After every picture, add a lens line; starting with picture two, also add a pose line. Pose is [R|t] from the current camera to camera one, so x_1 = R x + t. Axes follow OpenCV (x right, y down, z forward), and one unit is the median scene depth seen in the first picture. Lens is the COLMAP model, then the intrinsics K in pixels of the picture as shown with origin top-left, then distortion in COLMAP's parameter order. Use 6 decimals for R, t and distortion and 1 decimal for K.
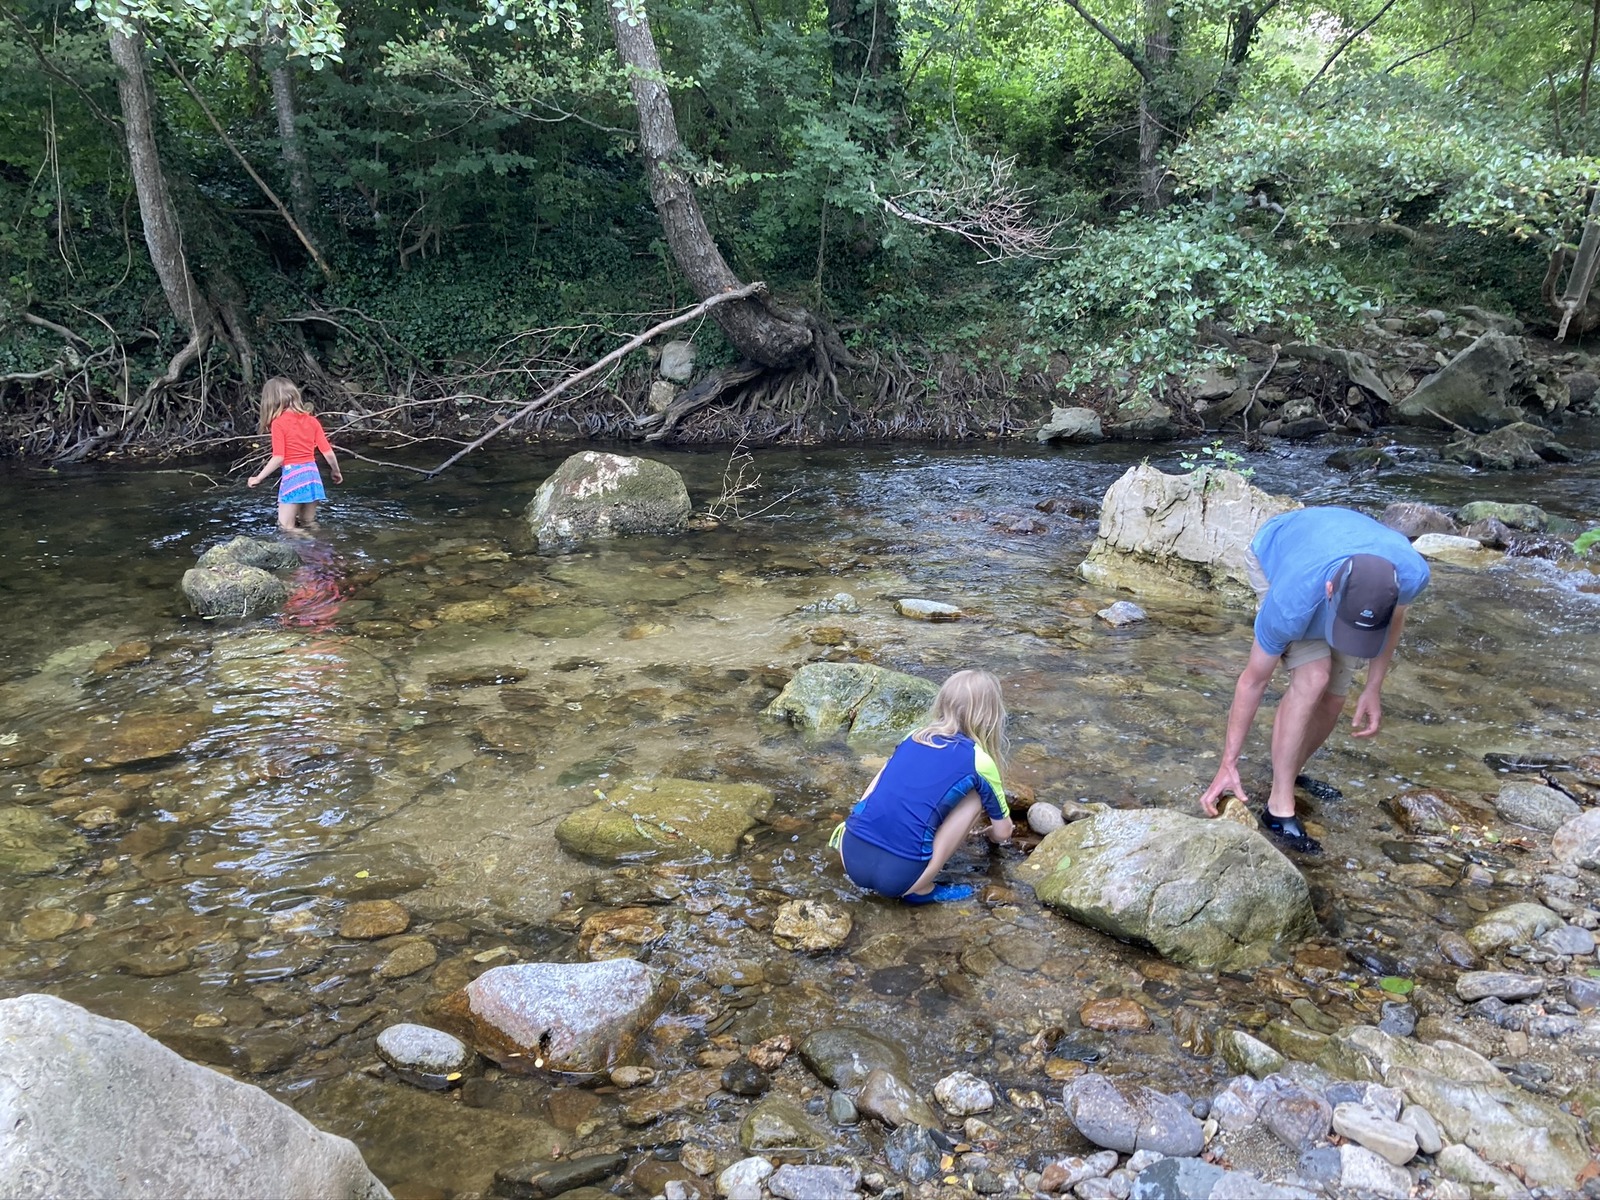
lens RADIAL K [[1294.7, 0, 827.7], [0, 1294.7, 590.7], [0, 0, 1]] dist [0.038612, -0.022168]
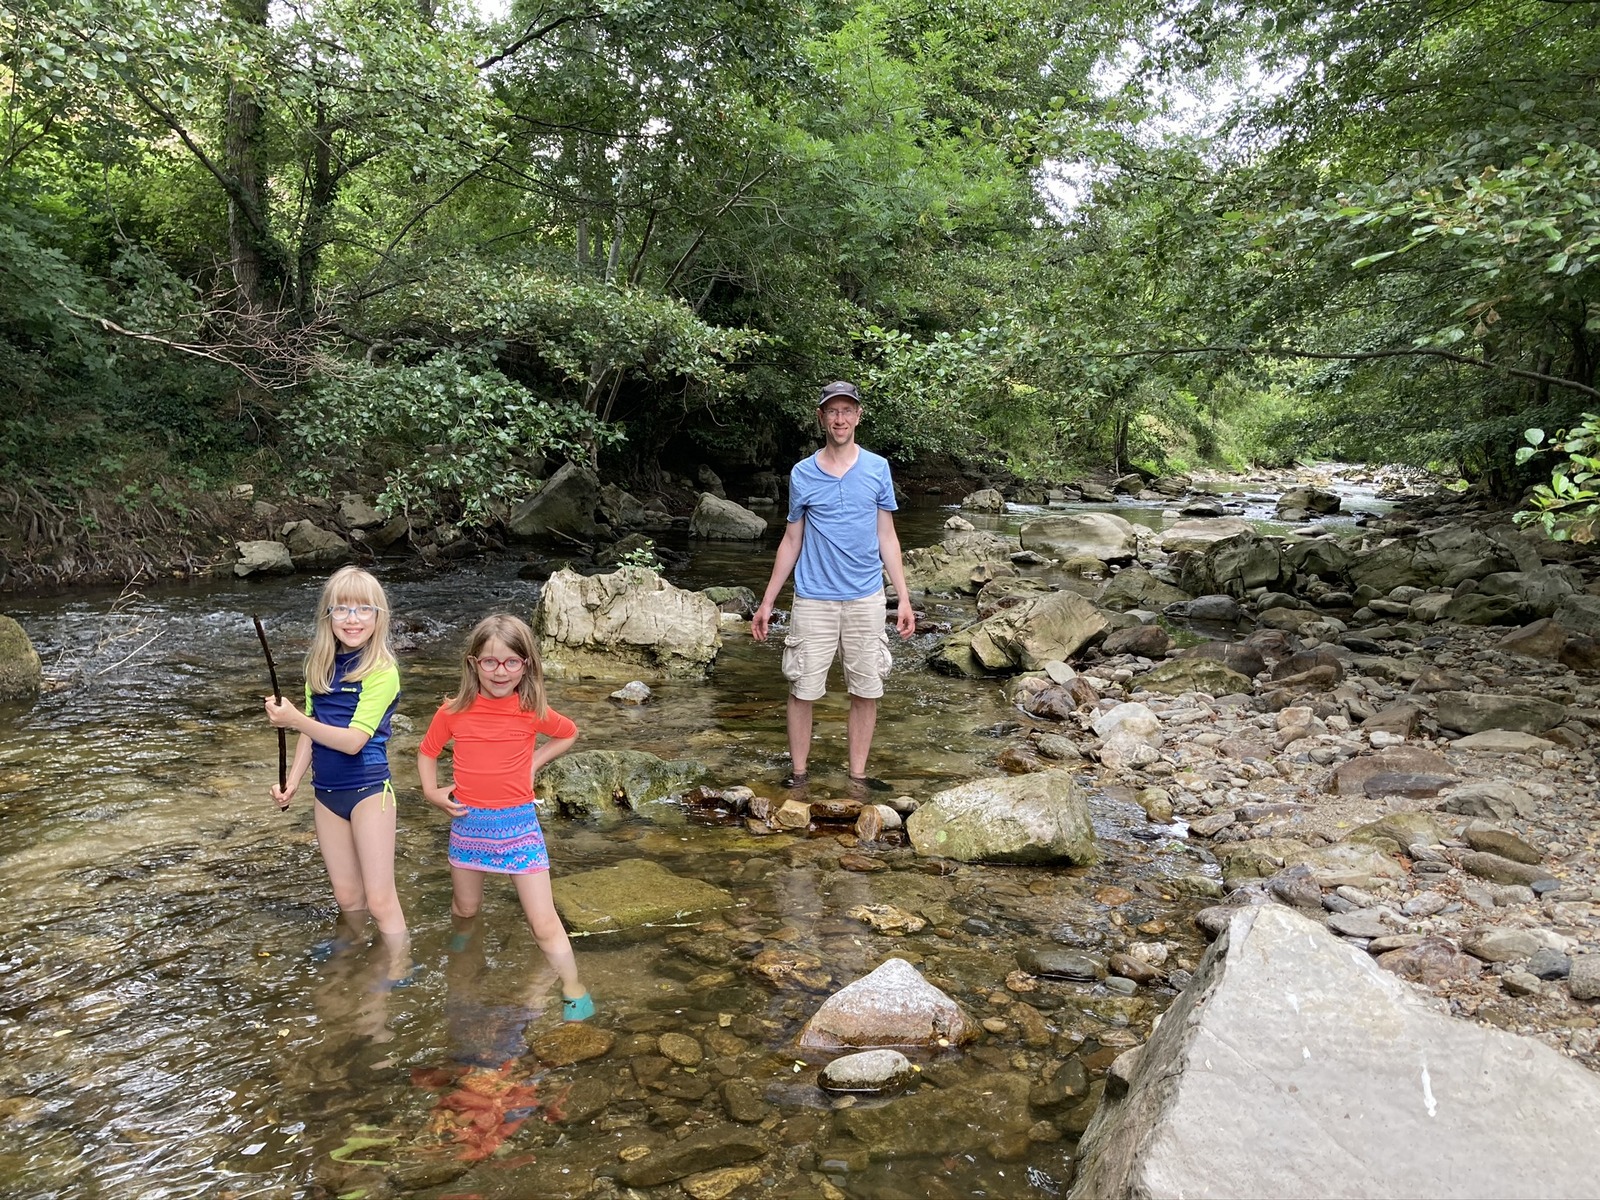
lens RADIAL K [[1294.7, 0, 782.9], [0, 1294.7, 606.9], [0, 0, 1]] dist [0.038612, -0.022168]
pose [[0.677859, -0.089507, 0.729723, -0.454857], [0.161246, 0.986494, -0.028784, -0.002113], [-0.717292, 0.137177, 0.683136, 0.109265]]
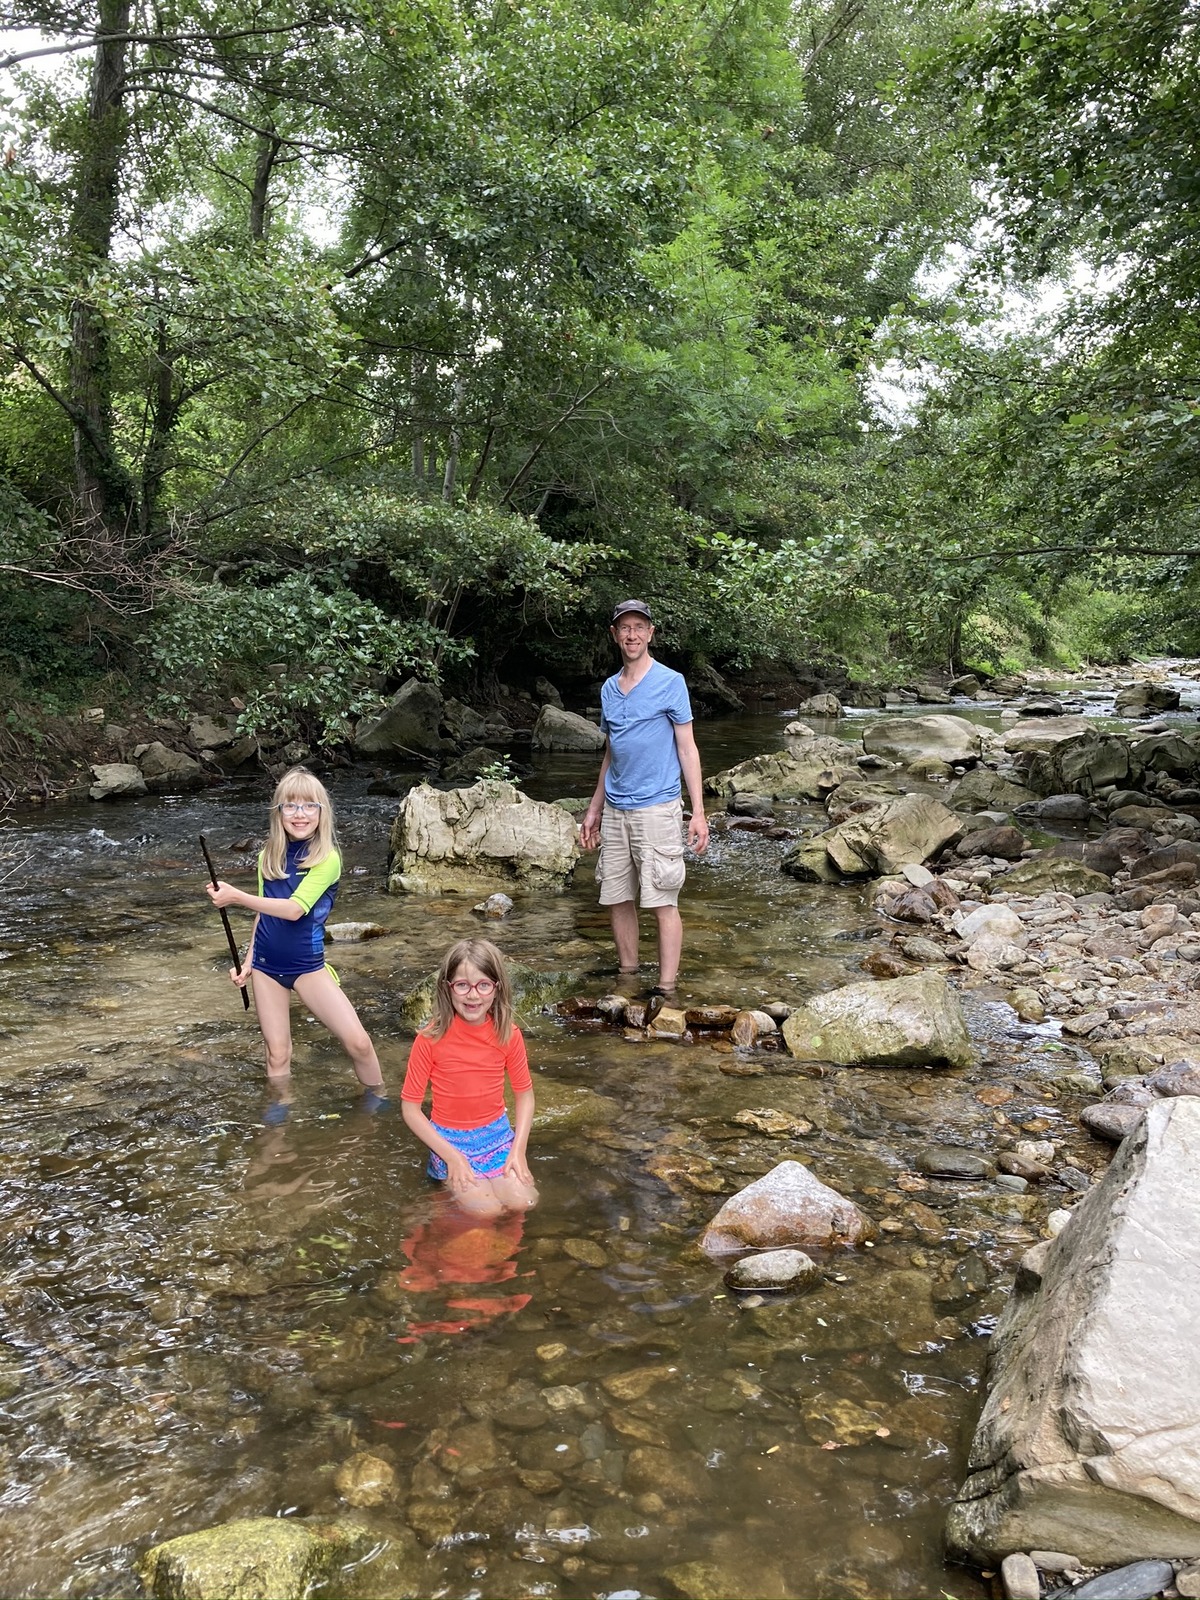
lens RADIAL K [[1294.7, 0, 590.9], [0, 1294.7, 807.7], [0, 0, 1]] dist [0.038612, -0.022168]
pose [[0.689244, -0.100858, 0.717475, -0.476906], [0.184184, 0.982123, -0.038876, -0.006004], [-0.700728, 0.158942, 0.695498, 0.117404]]
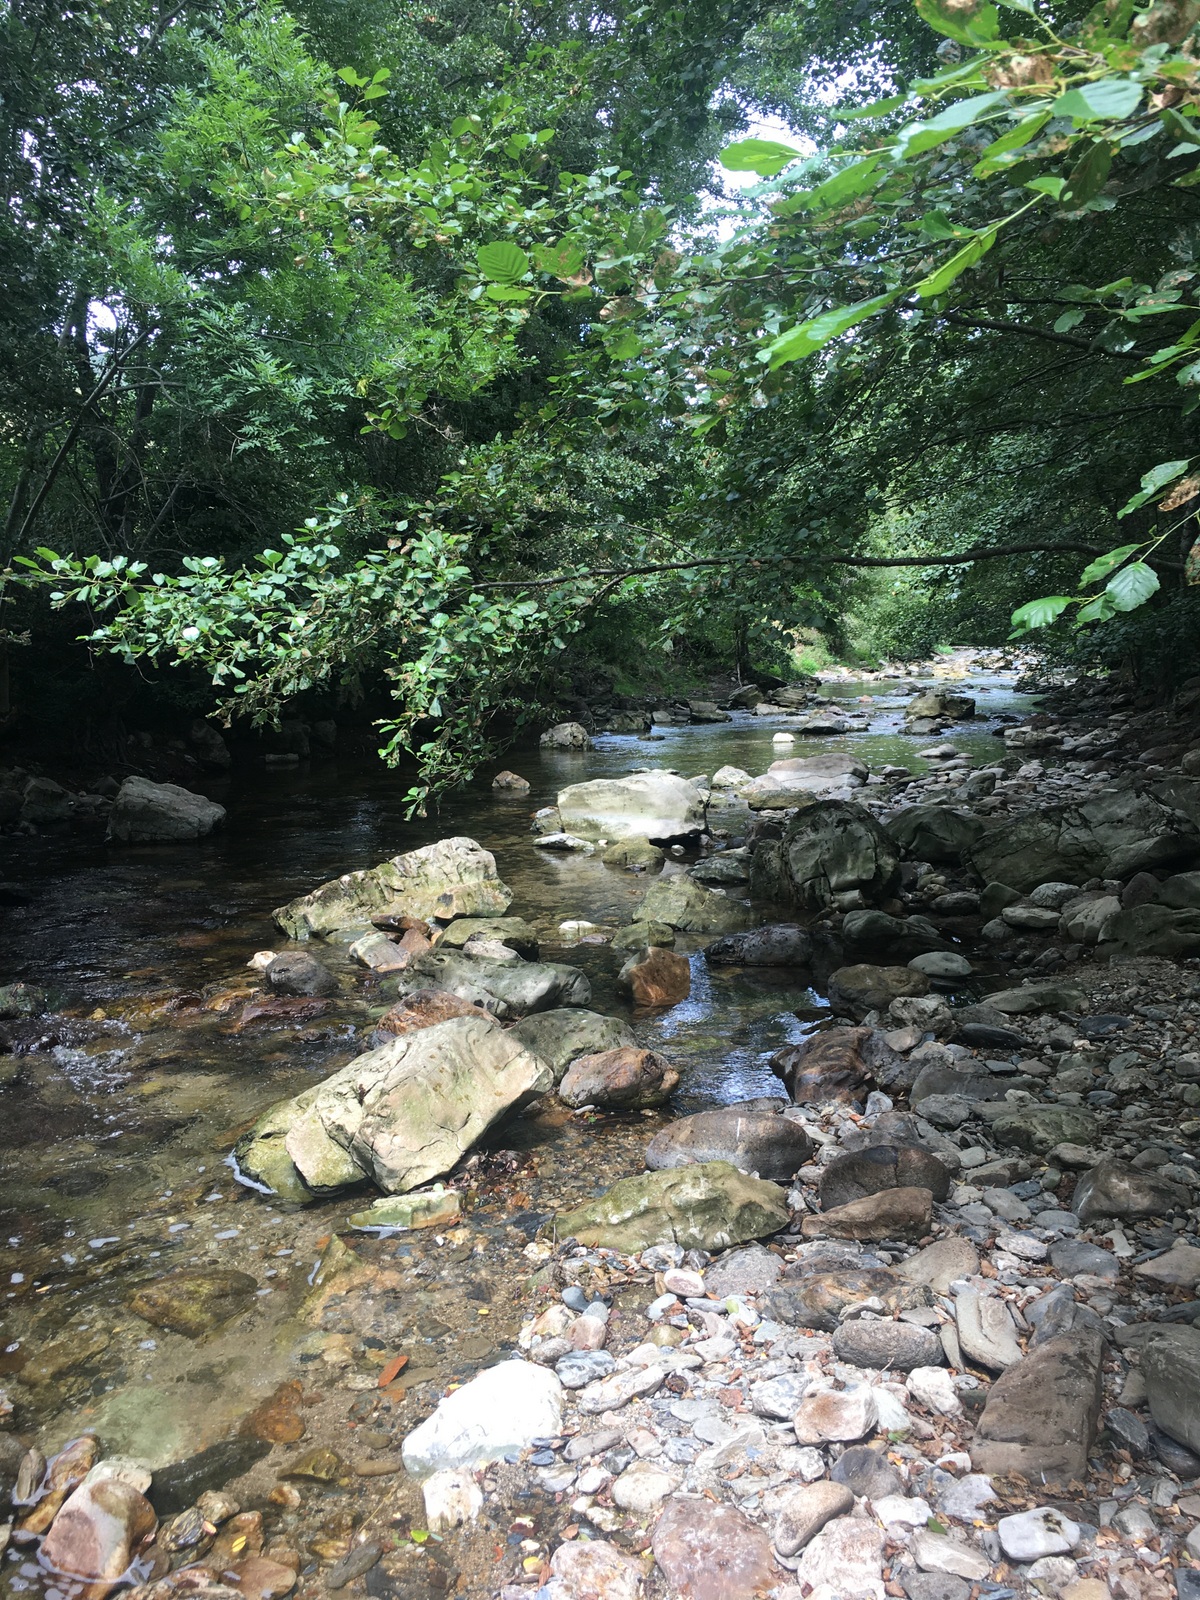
lens RADIAL K [[1355.5, 0, 581.1], [0, 1355.5, 822.5], [0, 0, 1]] dist [0.072644, -0.095482]
pose [[0.584360, -0.137180, 0.799816, 0.102730], [0.240010, 0.970730, -0.008862, -0.085022], [-0.775189, 0.197142, 0.600180, 0.262563]]
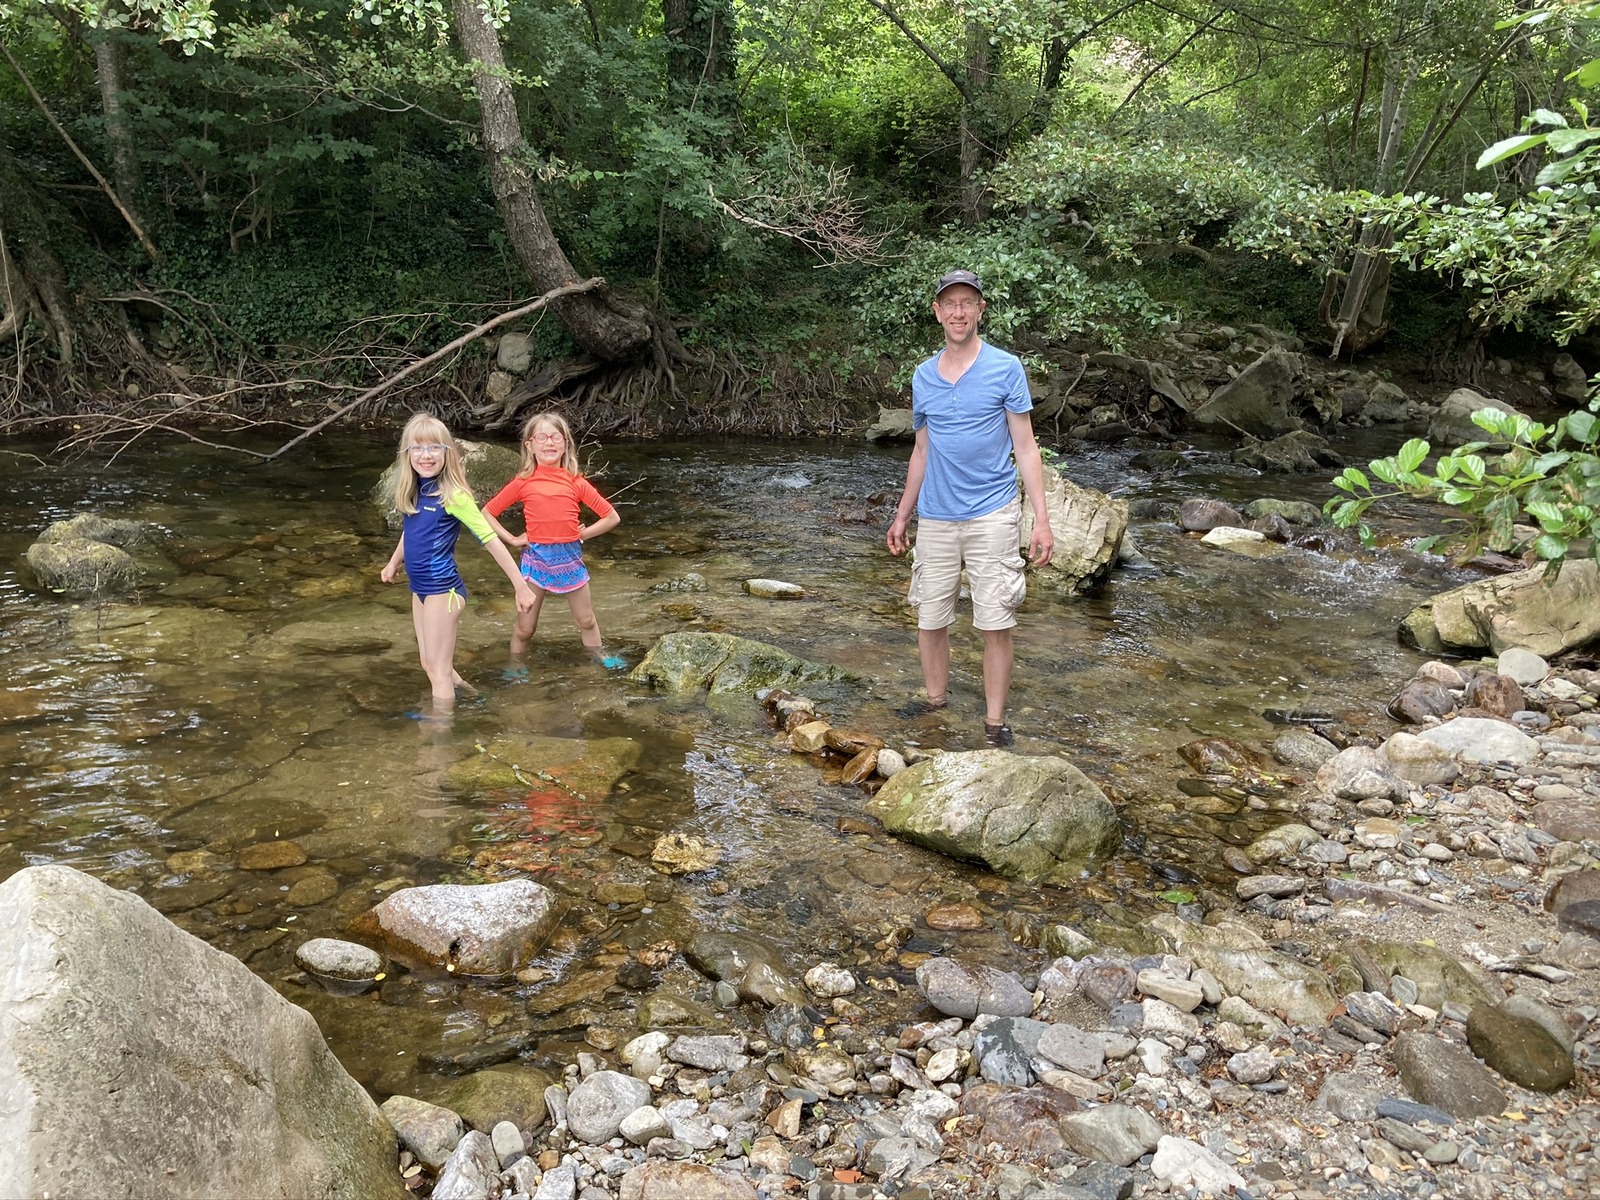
lens RADIAL K [[1294.7, 0, 806.2], [0, 1294.7, 588.3], [0, 0, 1]] dist [0.038612, -0.022168]
pose [[0.992510, 0.004881, 0.122063, -0.023276], [-0.004350, 0.999980, -0.004616, 0.017405], [-0.122083, 0.004050, 0.992512, -0.056438]]
